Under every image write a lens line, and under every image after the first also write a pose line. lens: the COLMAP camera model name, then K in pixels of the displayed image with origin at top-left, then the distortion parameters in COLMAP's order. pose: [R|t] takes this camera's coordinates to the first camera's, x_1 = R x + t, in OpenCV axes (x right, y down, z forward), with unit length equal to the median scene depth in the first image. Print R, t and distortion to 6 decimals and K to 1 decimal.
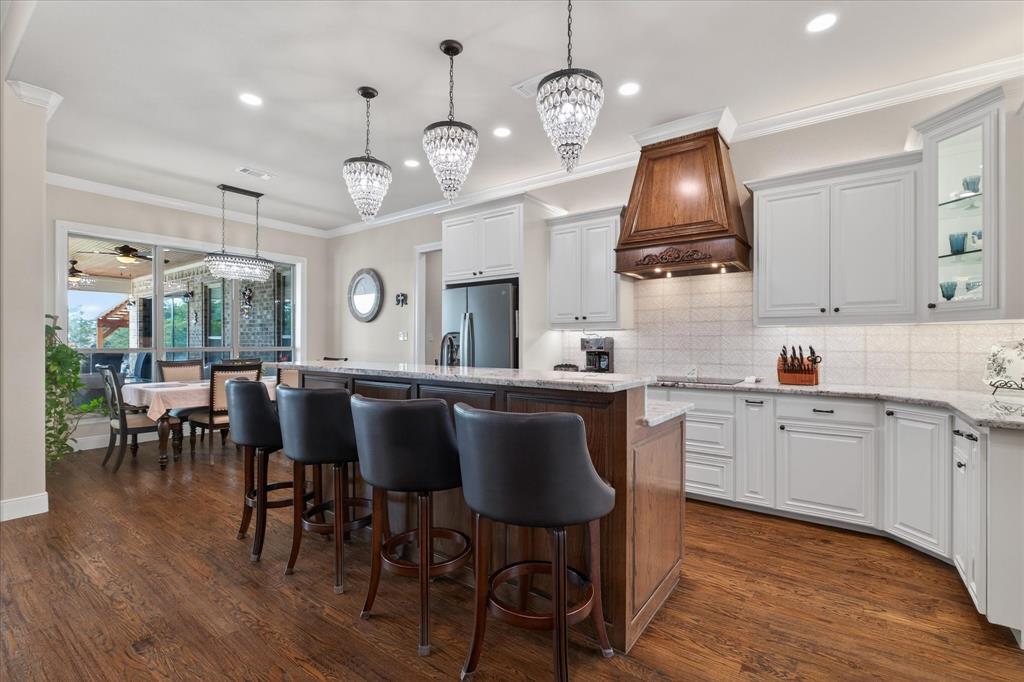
lens RADIAL K [[461.4, 0, 509.8], [0, 461.4, 340.4], [0, 0, 1]] dist [-0.002782, 0.002003]
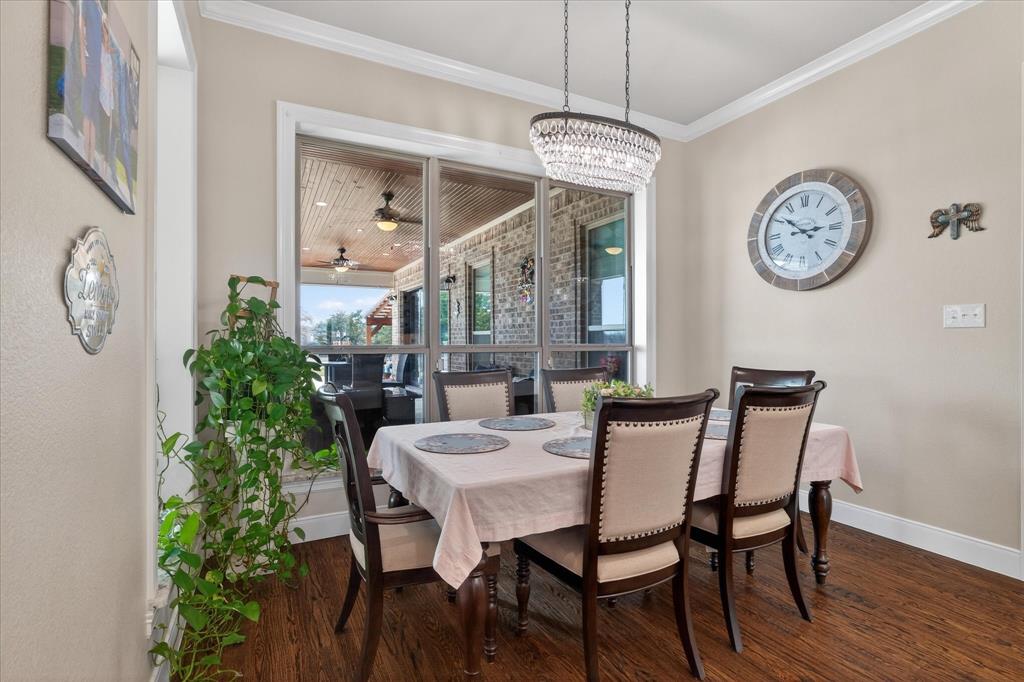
lens RADIAL K [[461.4, 0, 512.9], [0, 461.4, 341.6], [0, 0, 1]] dist [-0.002782, 0.002003]
pose [[0.906791, -0.001344, -0.421578, -0.319711], [0.003089, 0.999989, 0.003458, 0.007317], [0.421569, -0.004438, 0.906785, 0.390870]]
